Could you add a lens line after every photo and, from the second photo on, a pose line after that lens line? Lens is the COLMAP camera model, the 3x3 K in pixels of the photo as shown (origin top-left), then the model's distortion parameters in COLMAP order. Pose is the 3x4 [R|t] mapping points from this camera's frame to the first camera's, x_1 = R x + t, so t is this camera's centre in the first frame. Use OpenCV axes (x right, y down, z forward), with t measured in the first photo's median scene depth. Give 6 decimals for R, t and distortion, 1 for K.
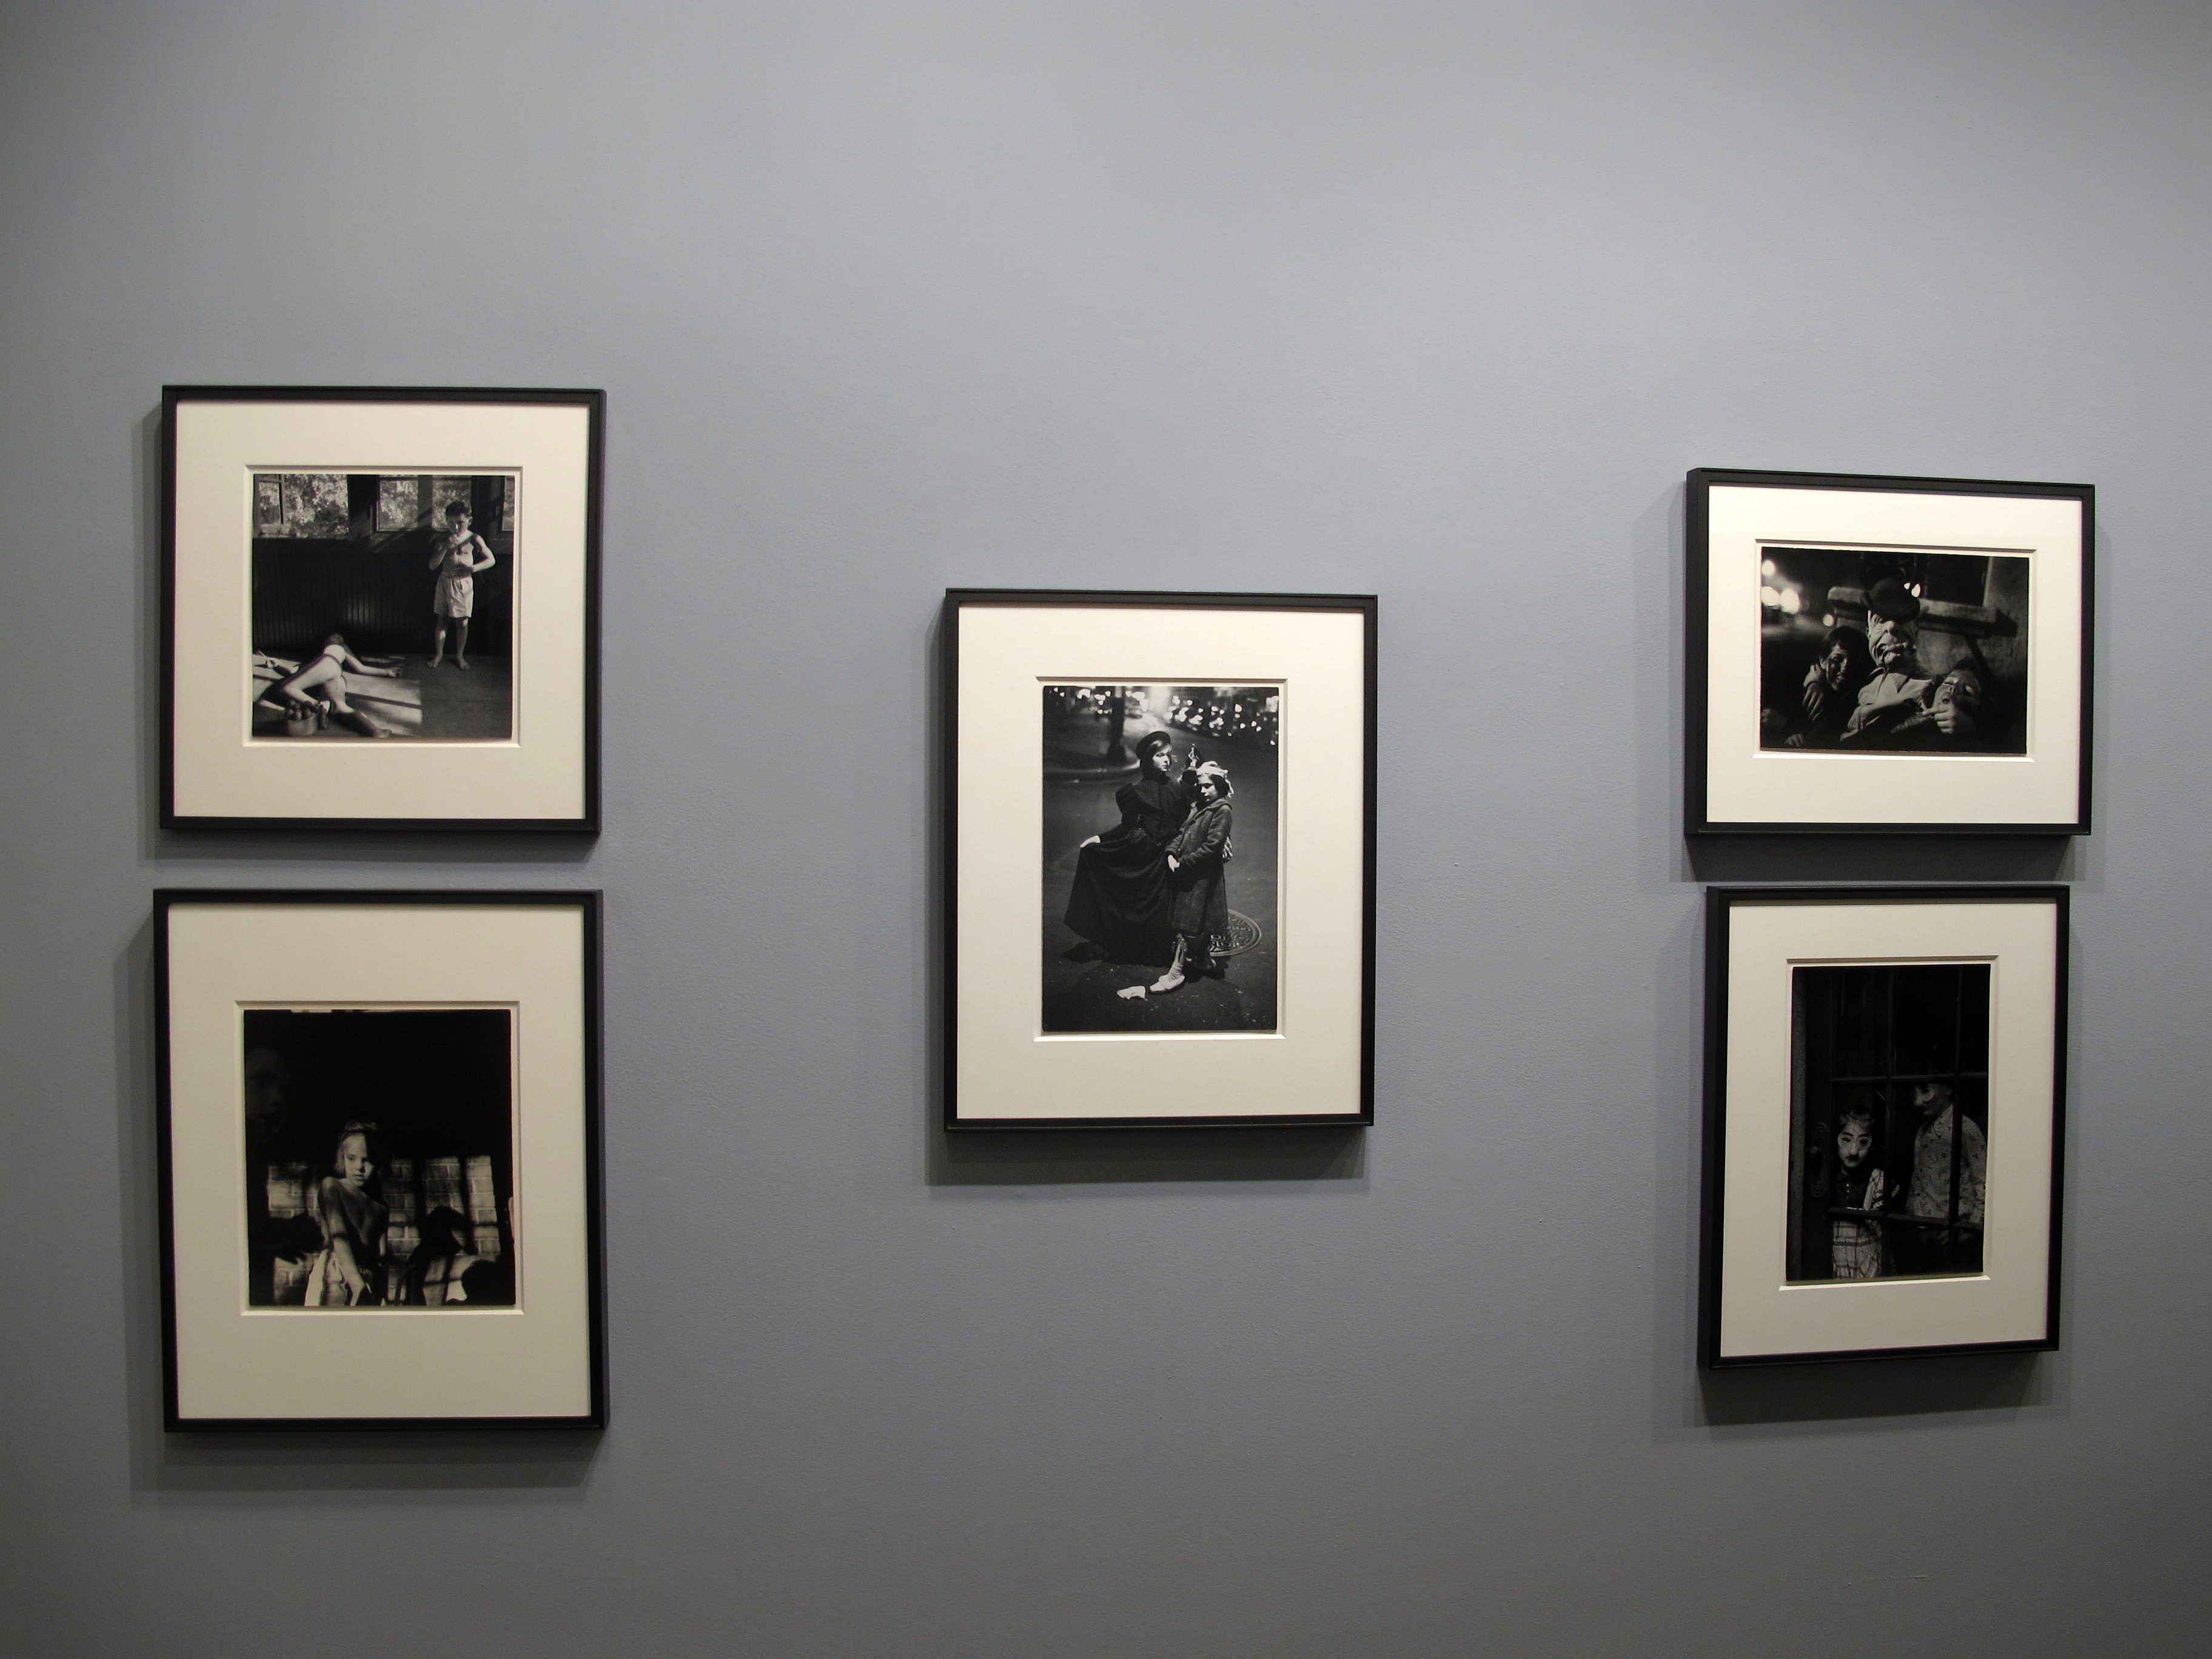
lens RADIAL K [[1841.4, 0, 1107.1], [0, 1841.4, 833.3], [0, 0, 1]] dist [-0.147653, 0.111950]
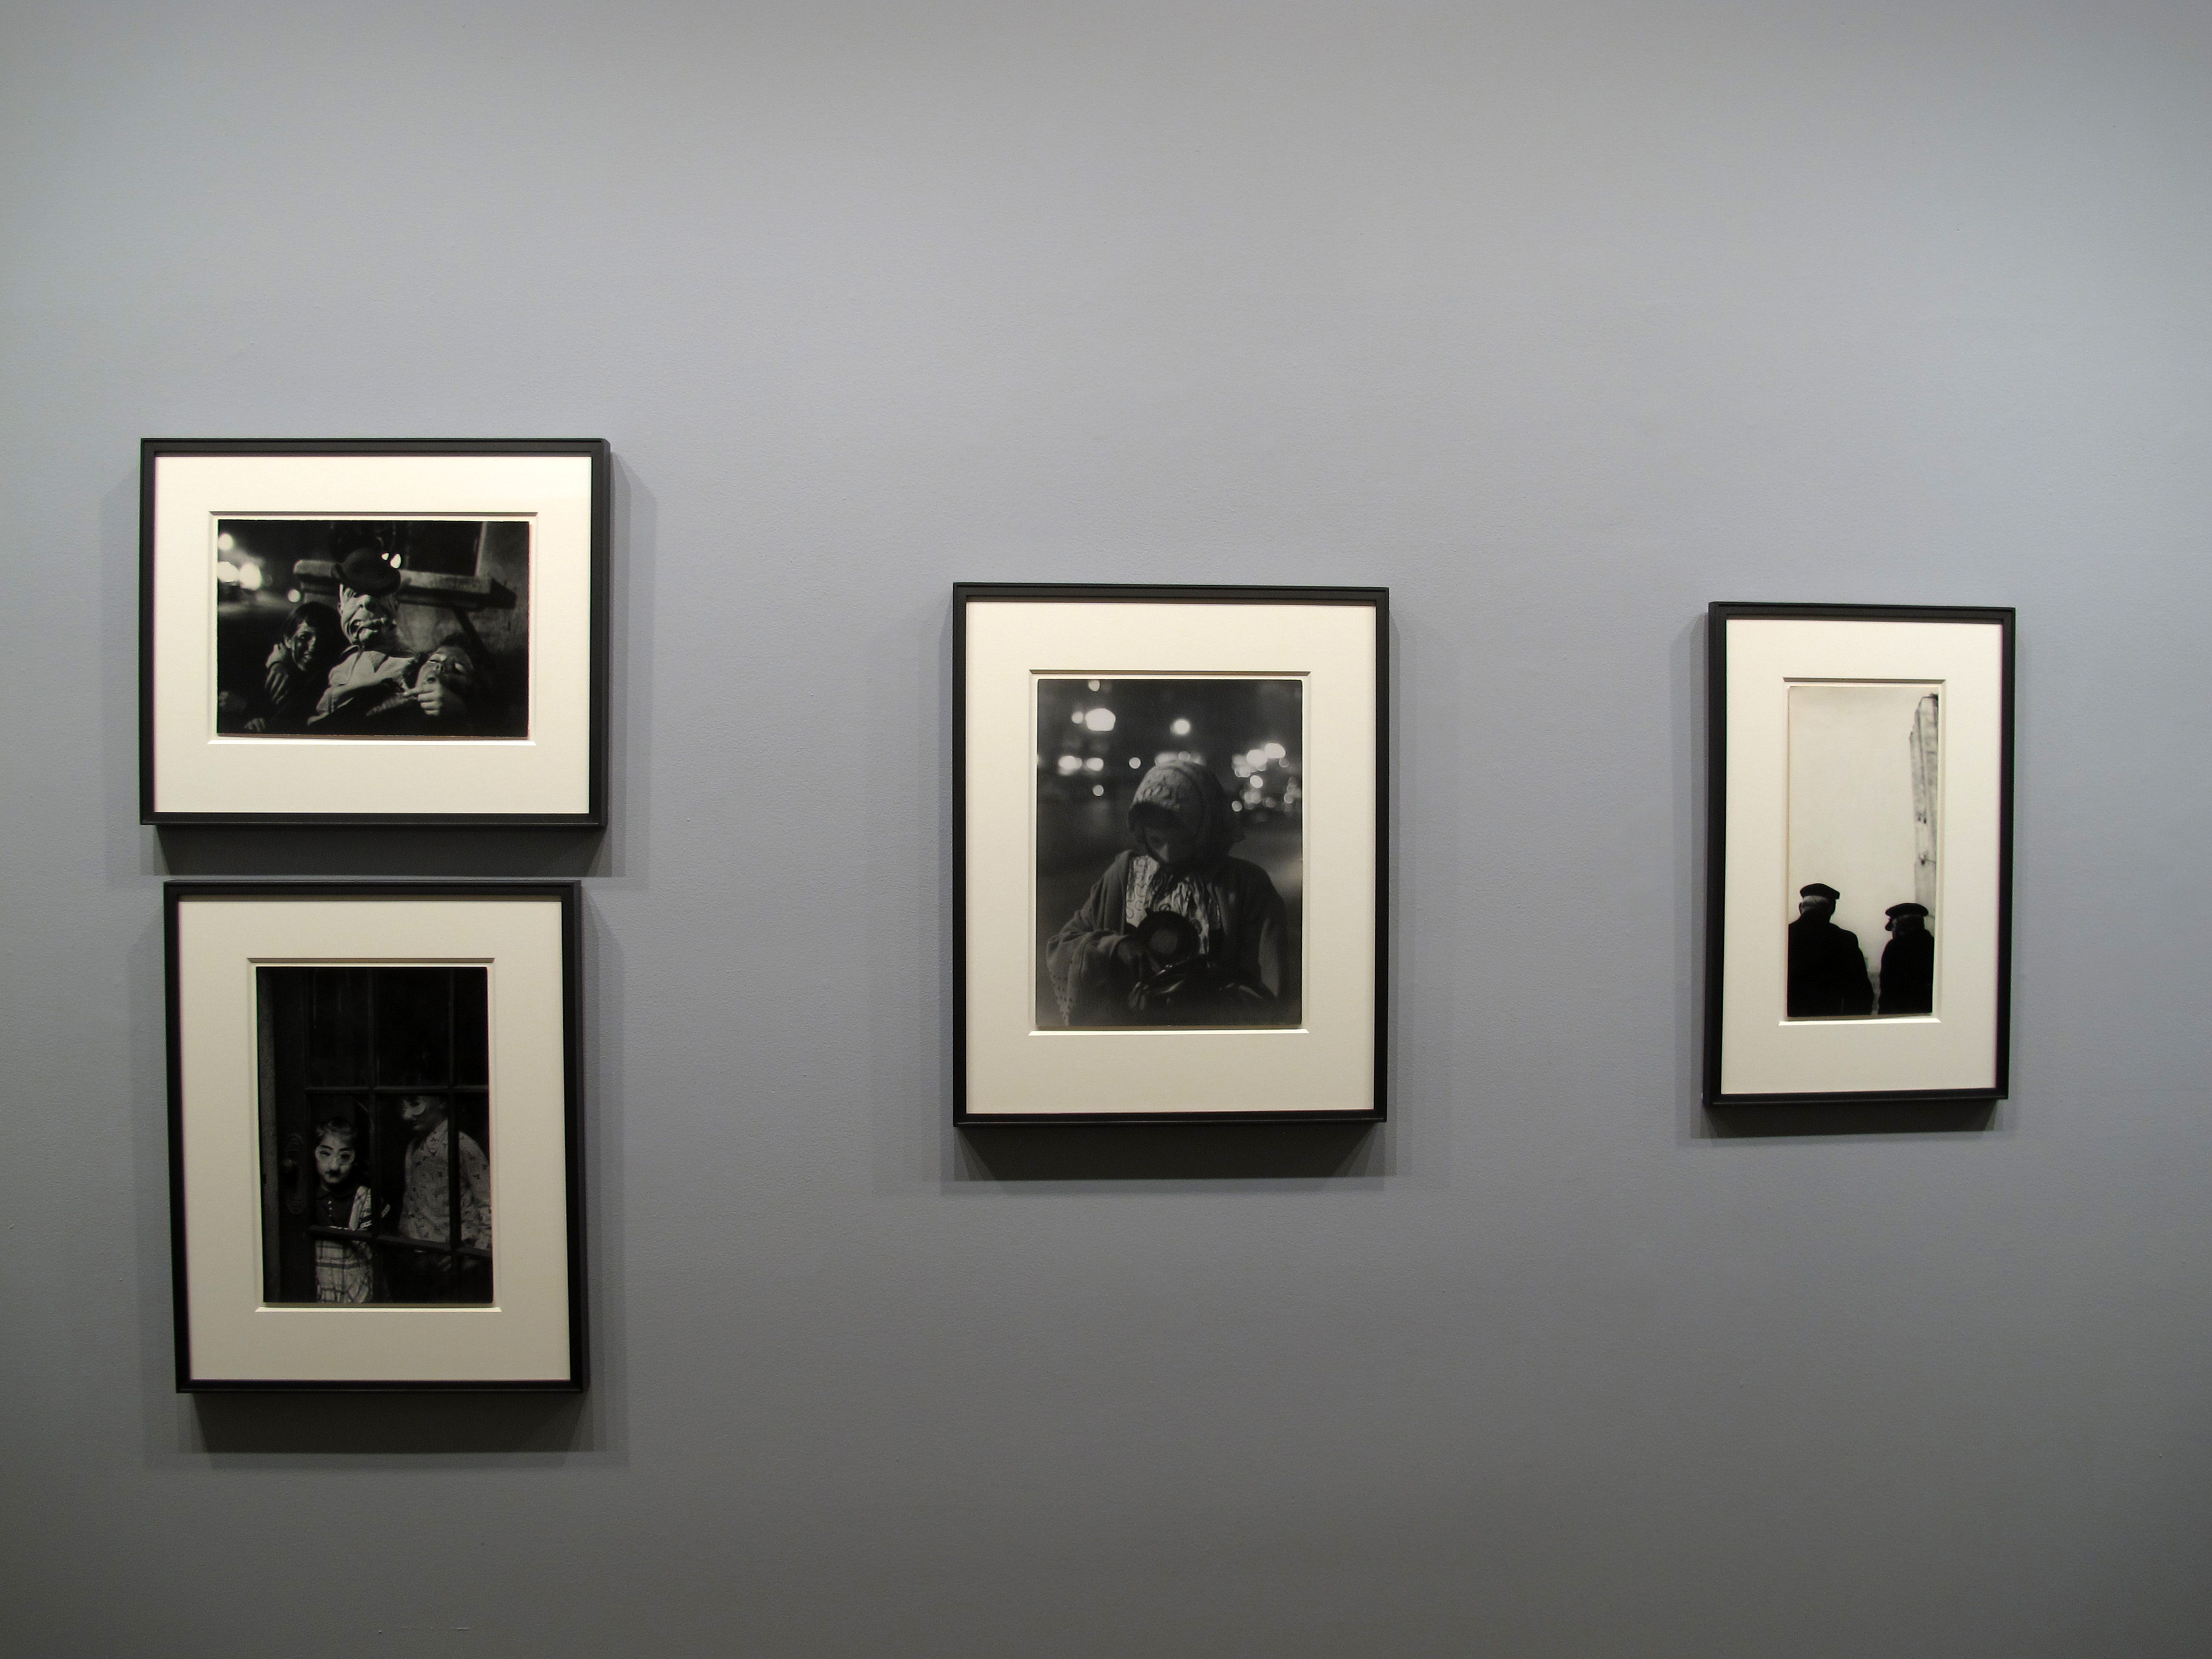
lens RADIAL K [[1841.4, 0, 1117.8], [0, 1841.4, 824.0], [0, 0, 1]] dist [-0.147653, 0.111950]
pose [[0.999508, 0.000380, -0.031347, 0.856276], [-0.000440, 0.999998, -0.001921, 0.001557], [0.031347, 0.001934, 0.999507, 0.085906]]
